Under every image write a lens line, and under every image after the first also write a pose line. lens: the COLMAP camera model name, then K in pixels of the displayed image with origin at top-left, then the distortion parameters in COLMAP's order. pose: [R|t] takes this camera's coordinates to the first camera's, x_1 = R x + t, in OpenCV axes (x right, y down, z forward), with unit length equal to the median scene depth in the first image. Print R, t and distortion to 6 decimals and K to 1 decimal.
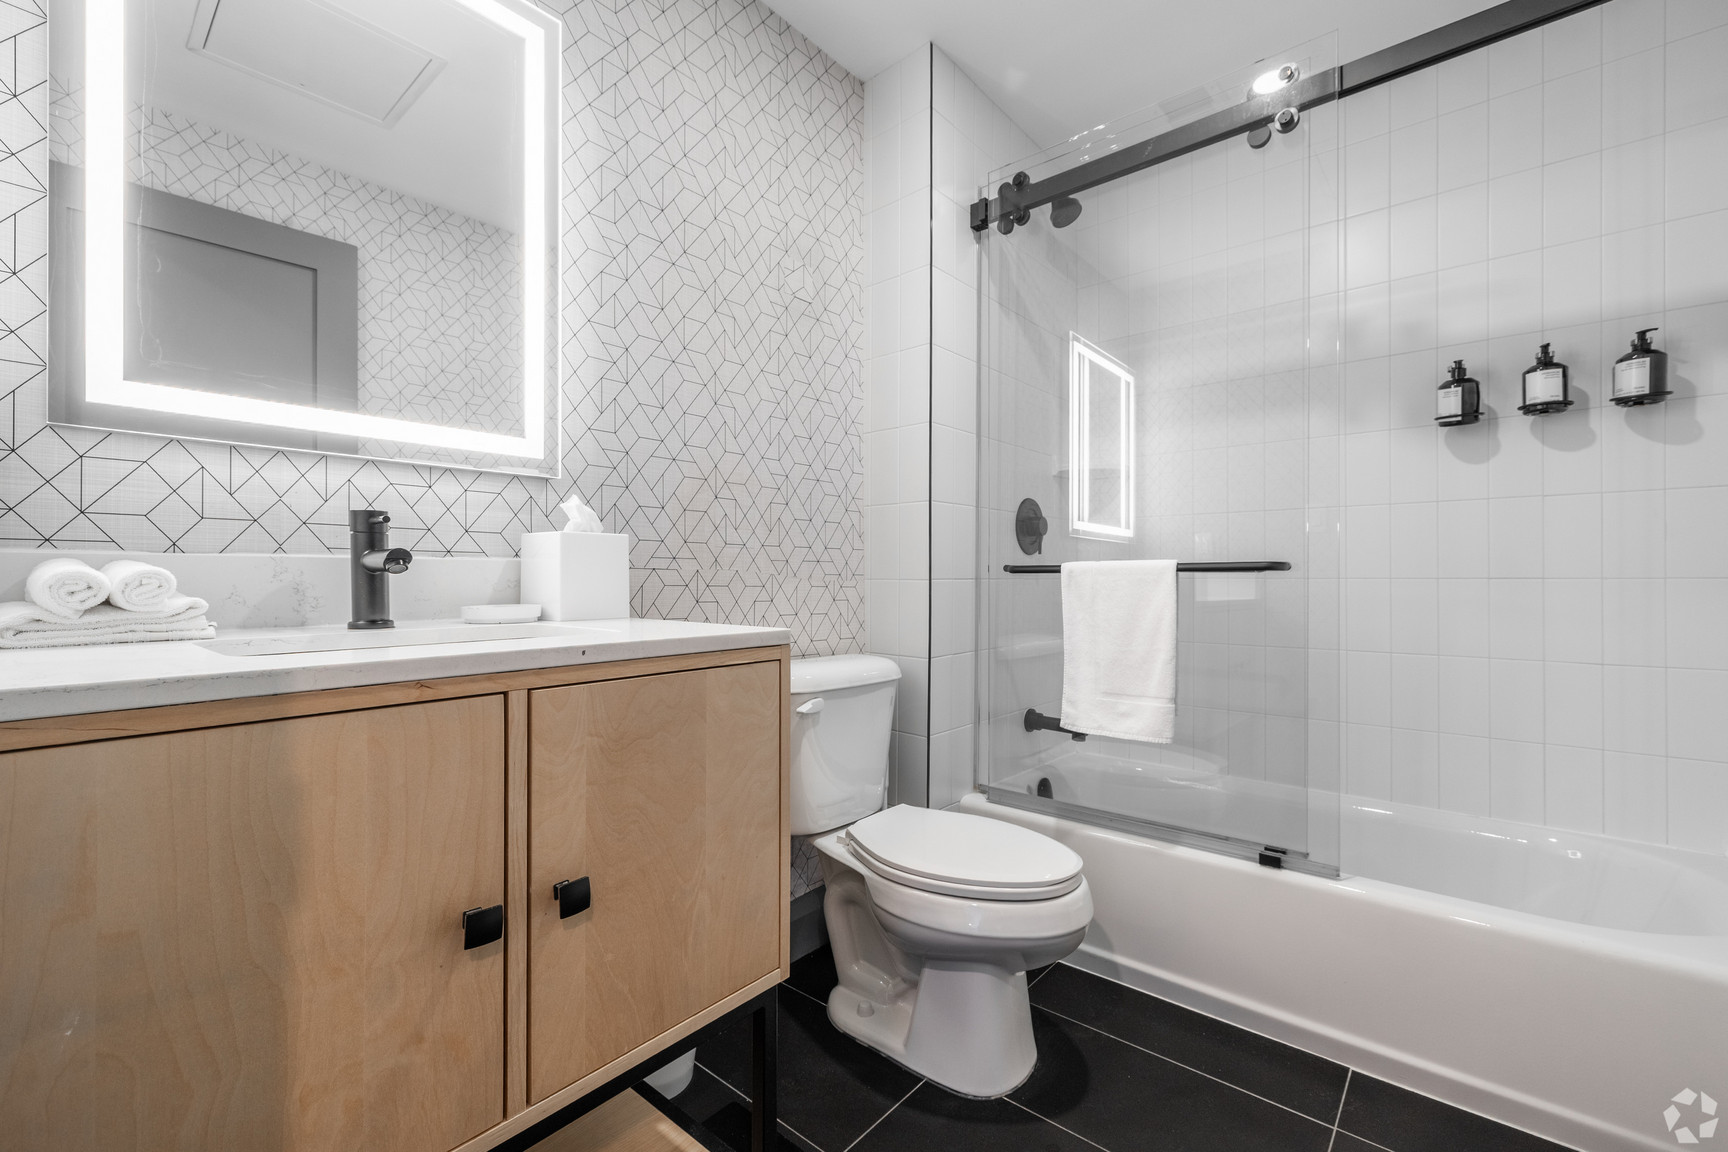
lens RADIAL K [[731.3, 0, 864.0], [0, 731.3, 576.0], [0, 0, 1]] dist [0.000302, 0.000017]
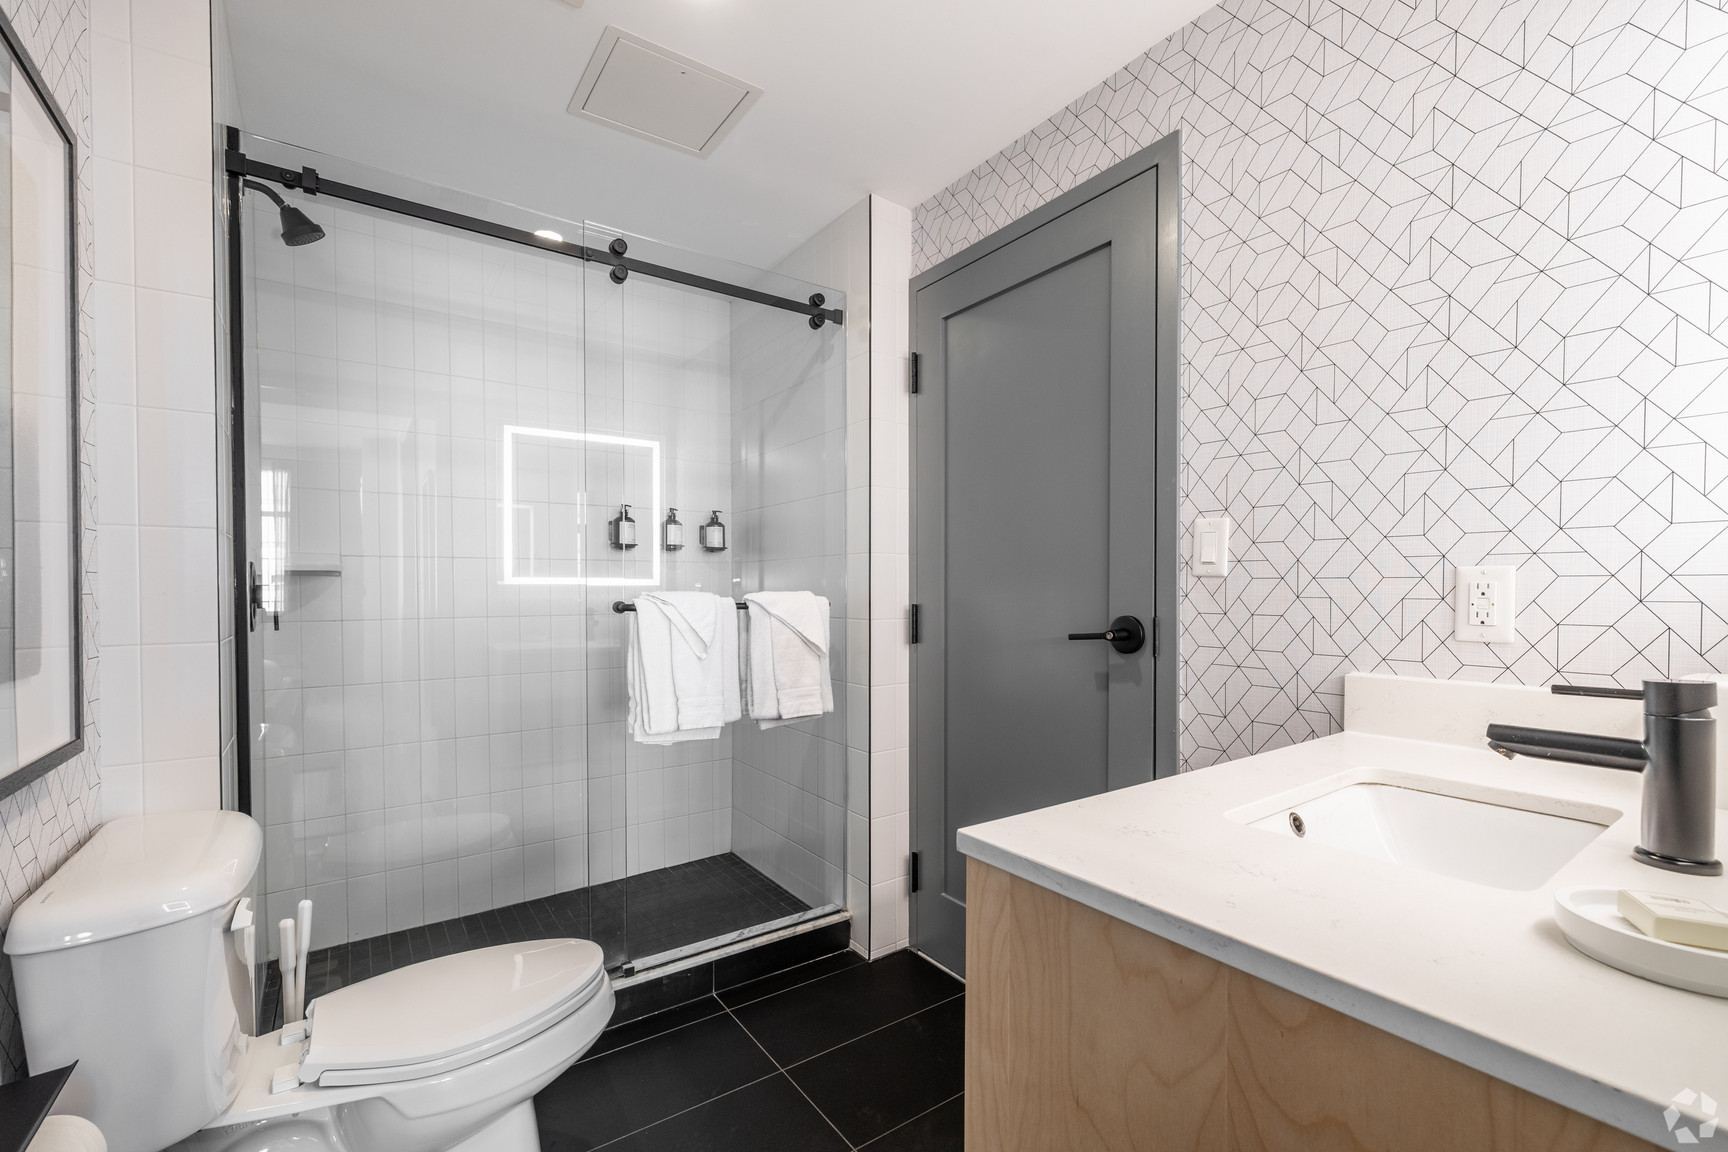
lens RADIAL K [[731.3, 0, 864.0], [0, 731.3, 576.0], [0, 0, 1]] dist [0.000302, 0.000017]
pose [[-0.251638, -0.017474, -0.967664, 0.637432], [0.000816, 0.999833, -0.018267, 0.008892], [0.967821, -0.005386, -0.251582, 0.647597]]
